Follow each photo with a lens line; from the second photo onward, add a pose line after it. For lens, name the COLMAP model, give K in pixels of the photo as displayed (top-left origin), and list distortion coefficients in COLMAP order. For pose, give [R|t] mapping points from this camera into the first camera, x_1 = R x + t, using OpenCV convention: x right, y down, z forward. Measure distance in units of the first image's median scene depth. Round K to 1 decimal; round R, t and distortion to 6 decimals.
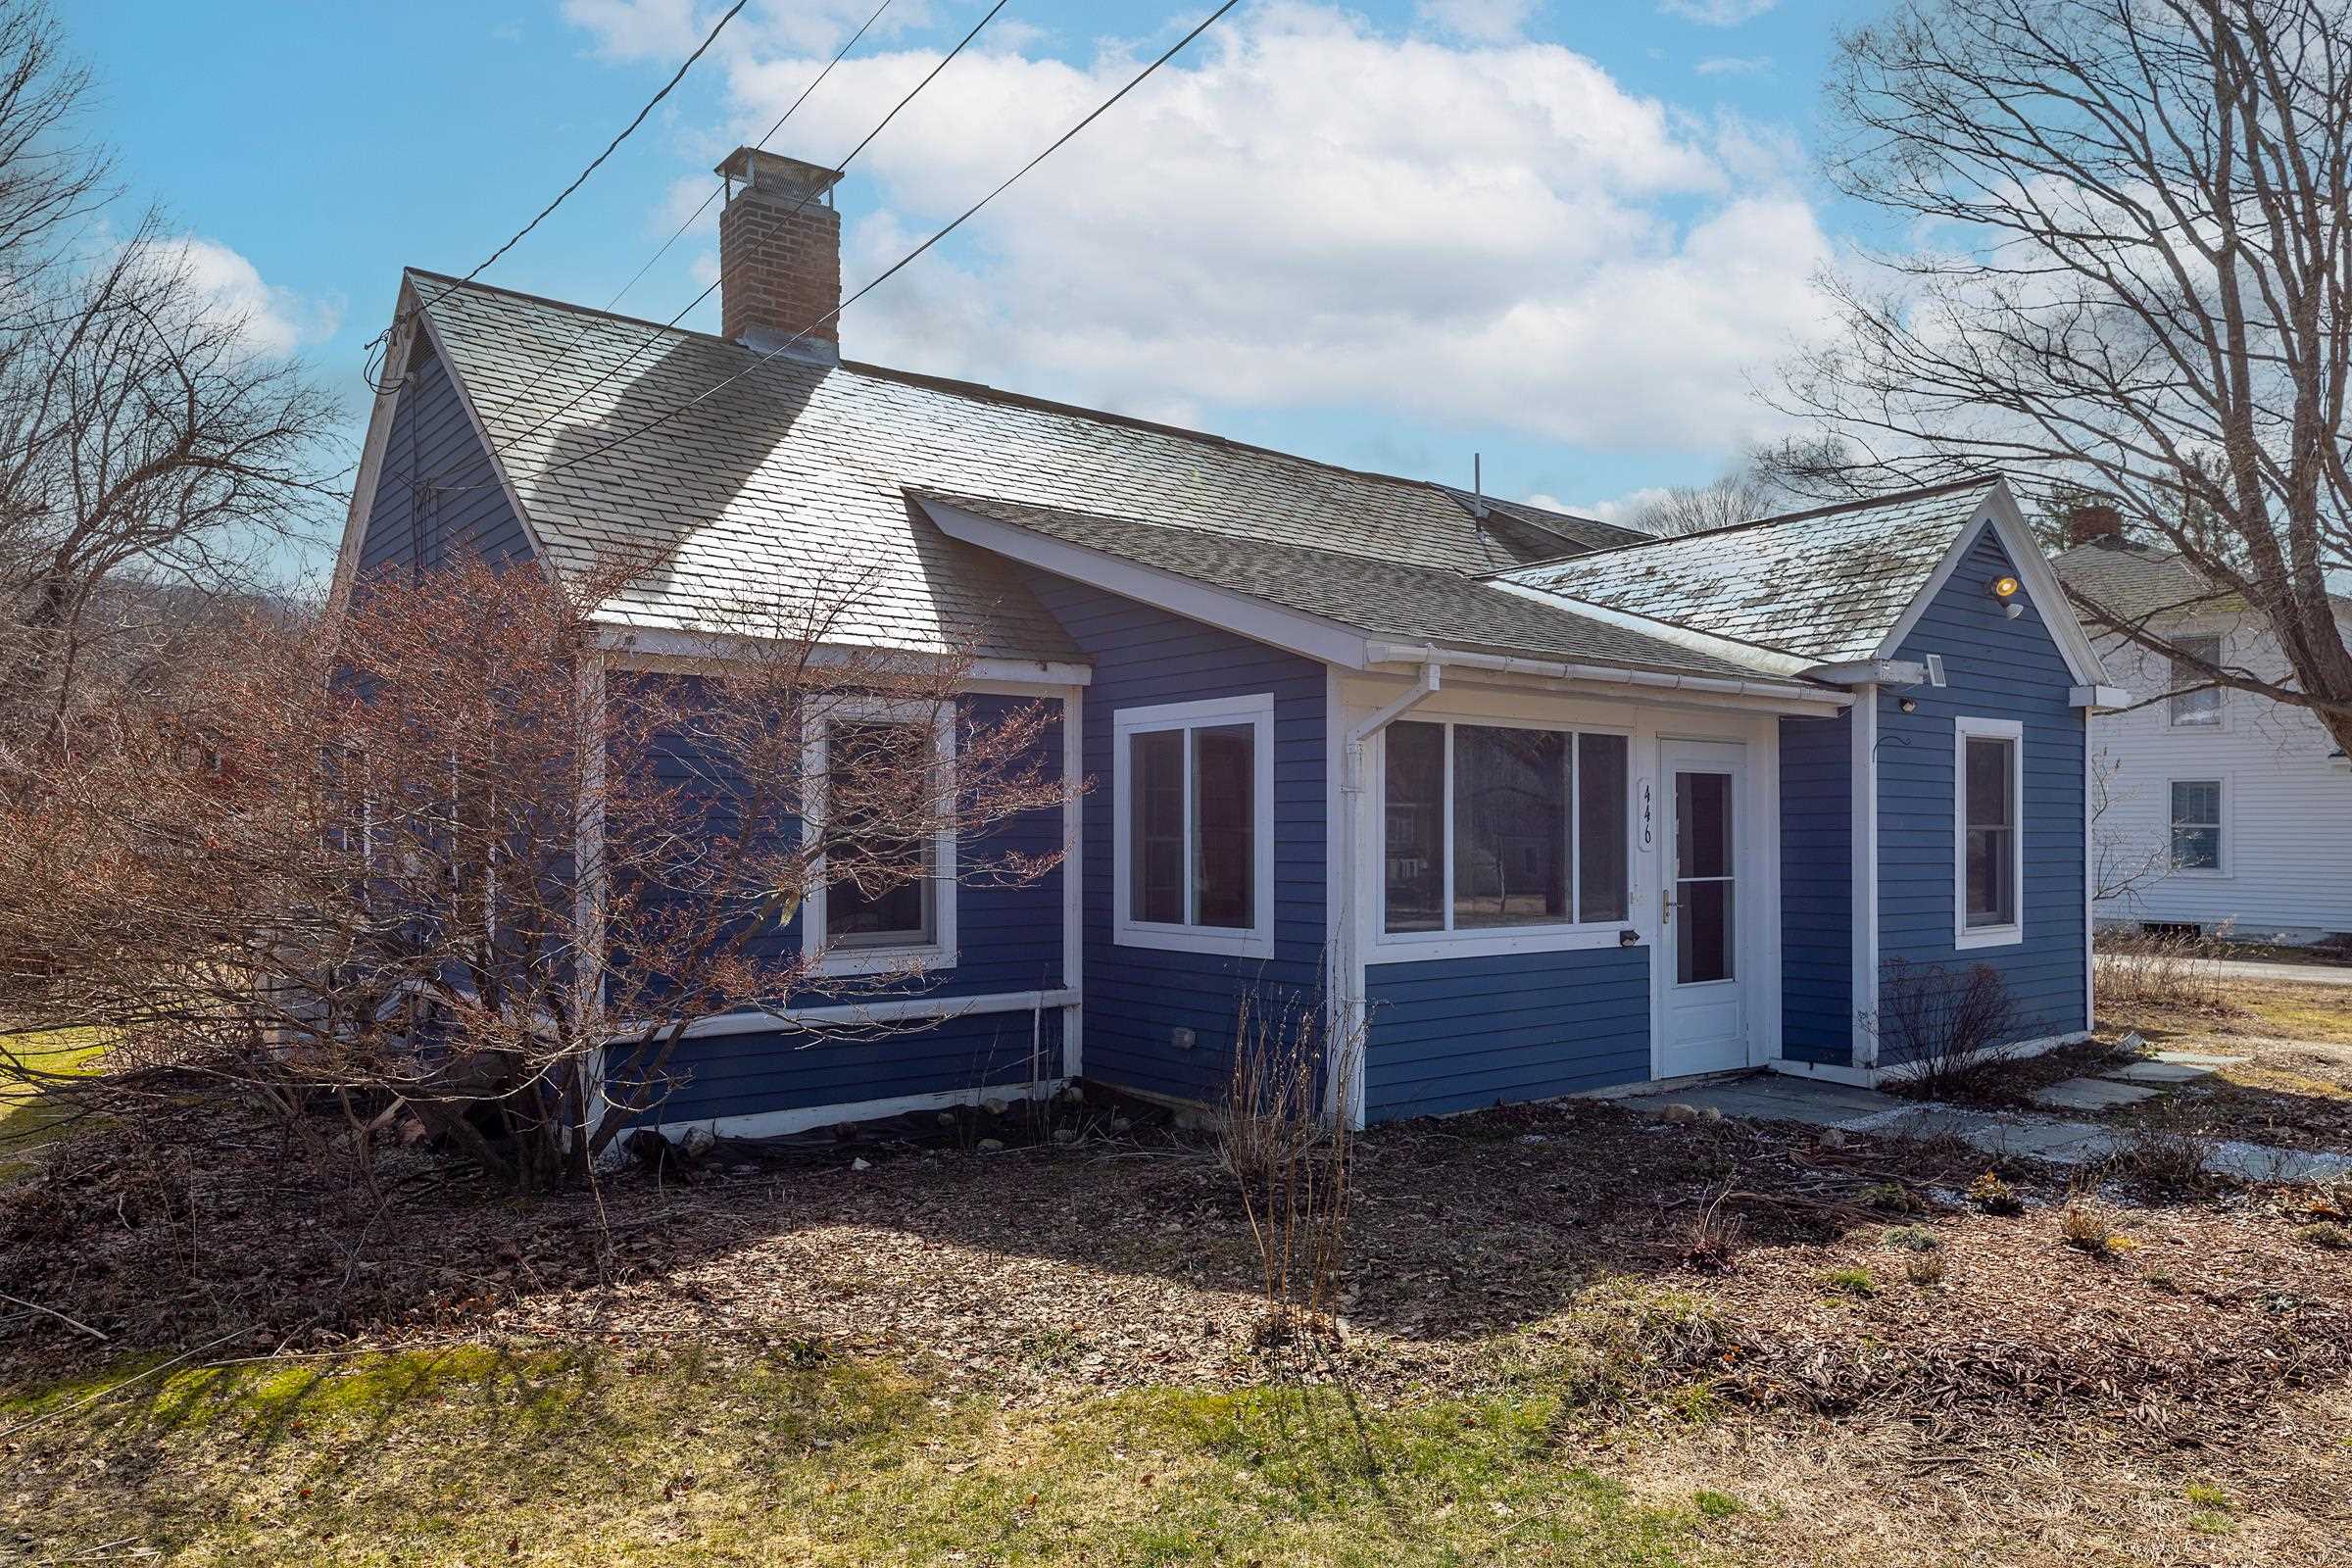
lens RADIAL K [[1653.4, 0, 1176.0], [0, 1653.4, 784.0], [0, 0, 1]] dist [-0.000461, -0.000394]
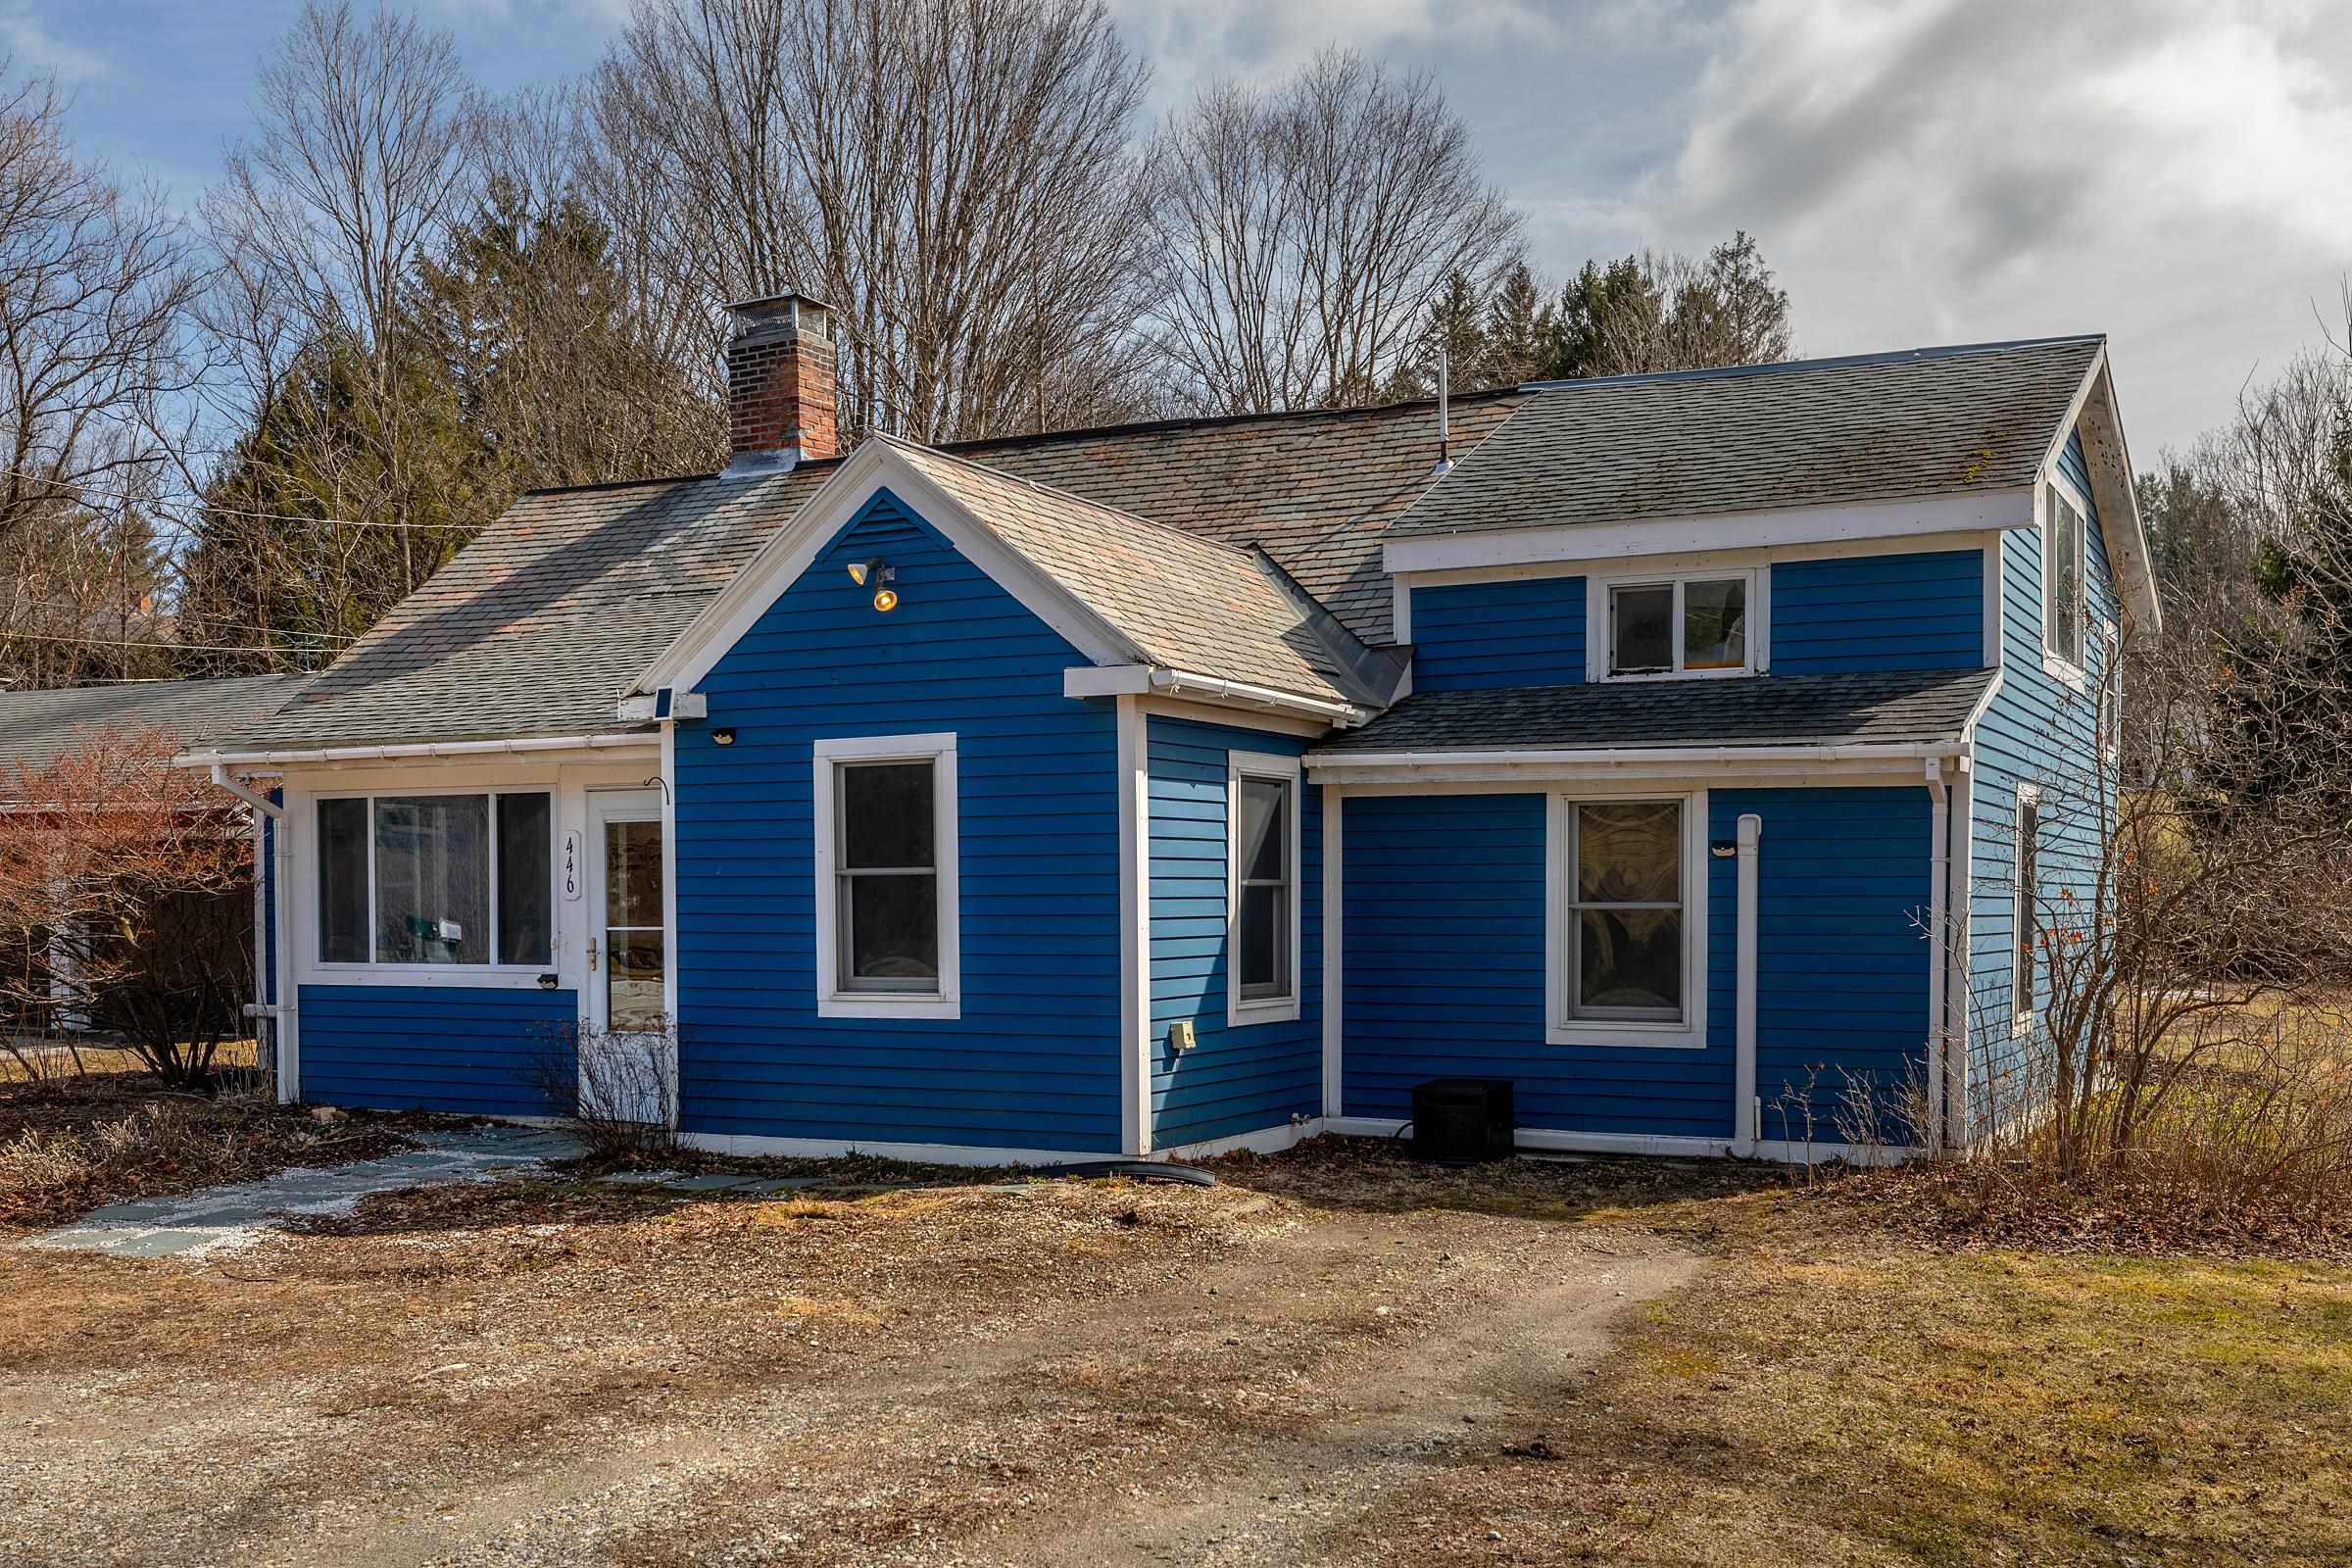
lens RADIAL K [[2348.5, 0, 1174.5], [0, 2348.5, 850.9], [0, 0, 1]] dist [0.003294, 0.000650]
pose [[0.416098, -0.014782, -0.909199, 1.820506], [0.045111, 0.998972, 0.004404, 0.020370], [0.908200, -0.042847, 0.416338, 0.735291]]
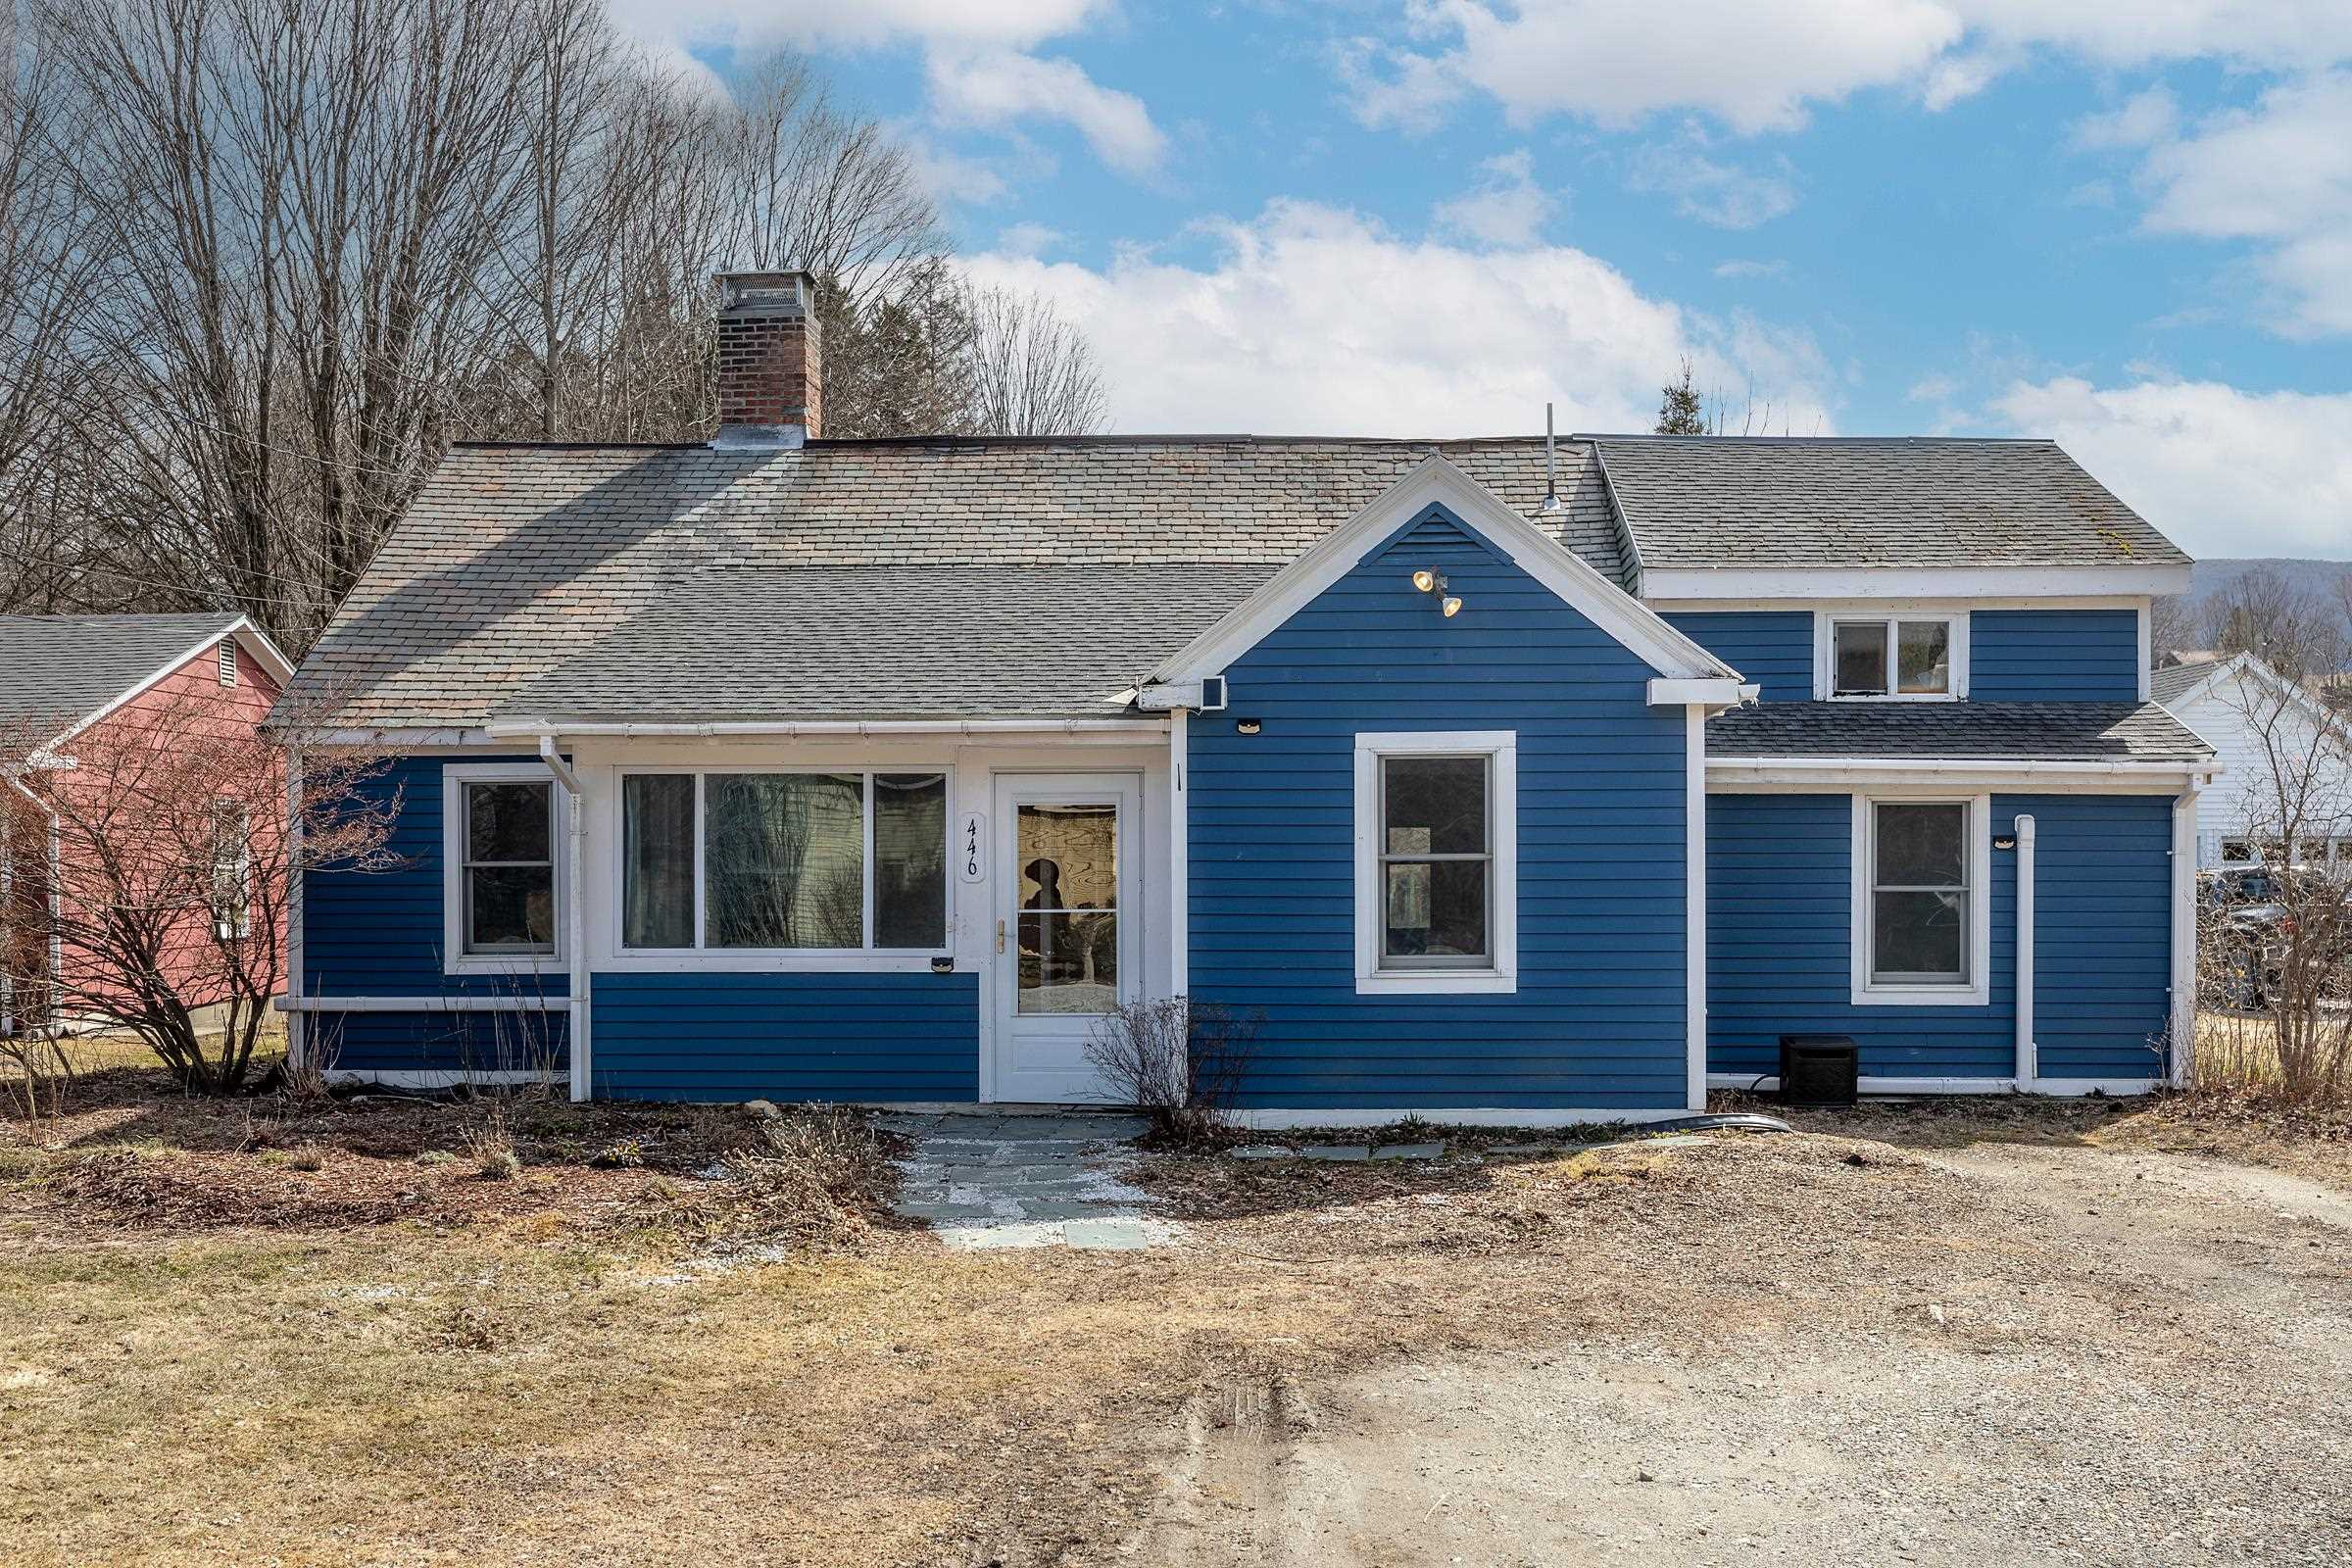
lens RADIAL K [[2268.2, 0, 1176.0], [0, 2268.2, 784.0], [0, 0, 1]] dist [-0.005986, -0.008899]
pose [[0.758886, -0.020735, -0.650893, 1.331002], [0.028248, 0.999600, 0.001092, -0.019799], [0.650611, -0.019215, 0.759168, -0.004204]]
